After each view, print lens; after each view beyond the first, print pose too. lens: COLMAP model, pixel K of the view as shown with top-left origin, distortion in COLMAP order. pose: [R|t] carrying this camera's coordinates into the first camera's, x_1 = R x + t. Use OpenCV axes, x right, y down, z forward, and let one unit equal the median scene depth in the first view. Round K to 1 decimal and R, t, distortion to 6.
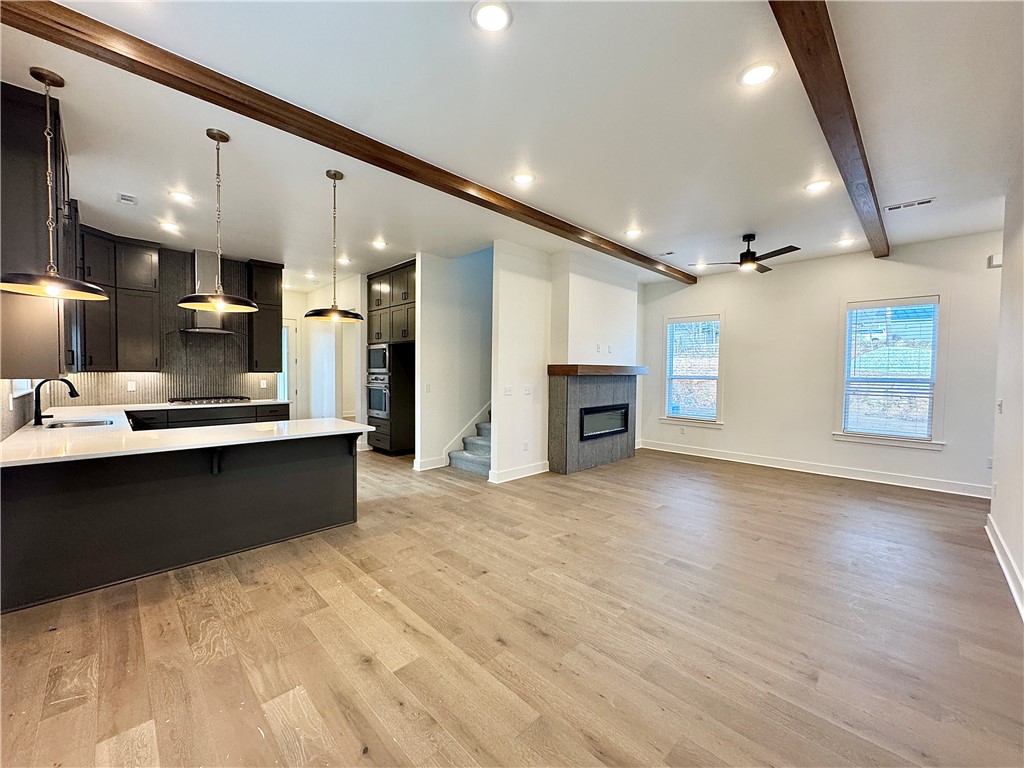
lens RADIAL K [[411.4, 0, 509.2], [0, 411.4, 385.3], [0, 0, 1]] dist [-0.006095, 0.002002]
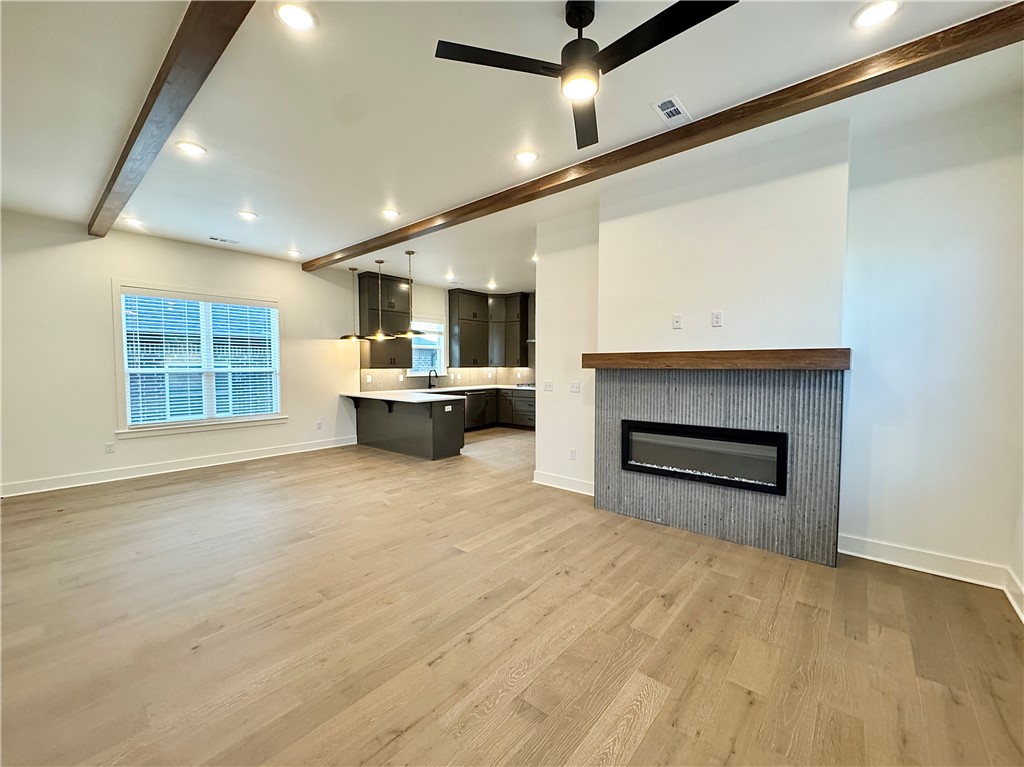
lens RADIAL K [[411.4, 0, 512.3], [0, 411.4, 387.3], [0, 0, 1]] dist [-0.006095, 0.002002]
pose [[0.095371, 0.043316, -0.994499, 0.901139], [-0.035470, 0.998566, 0.040091, -0.017961], [0.994810, 0.031451, 0.096771, 0.842997]]
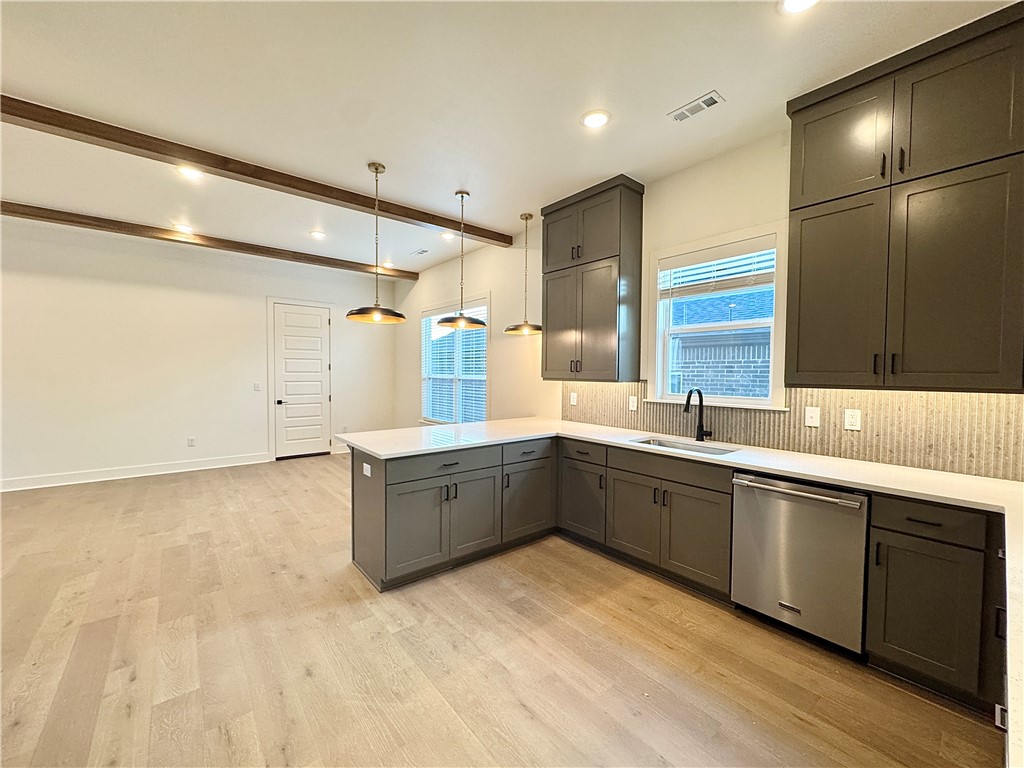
lens RADIAL K [[411.4, 0, 513.4], [0, 411.4, 386.3], [0, 0, 1]] dist [-0.006095, 0.002002]
pose [[-0.996330, -0.021757, 0.082784, -0.548497], [-0.015544, 0.997065, 0.074958, -0.053788], [-0.084172, 0.073396, -0.993744, 1.286890]]
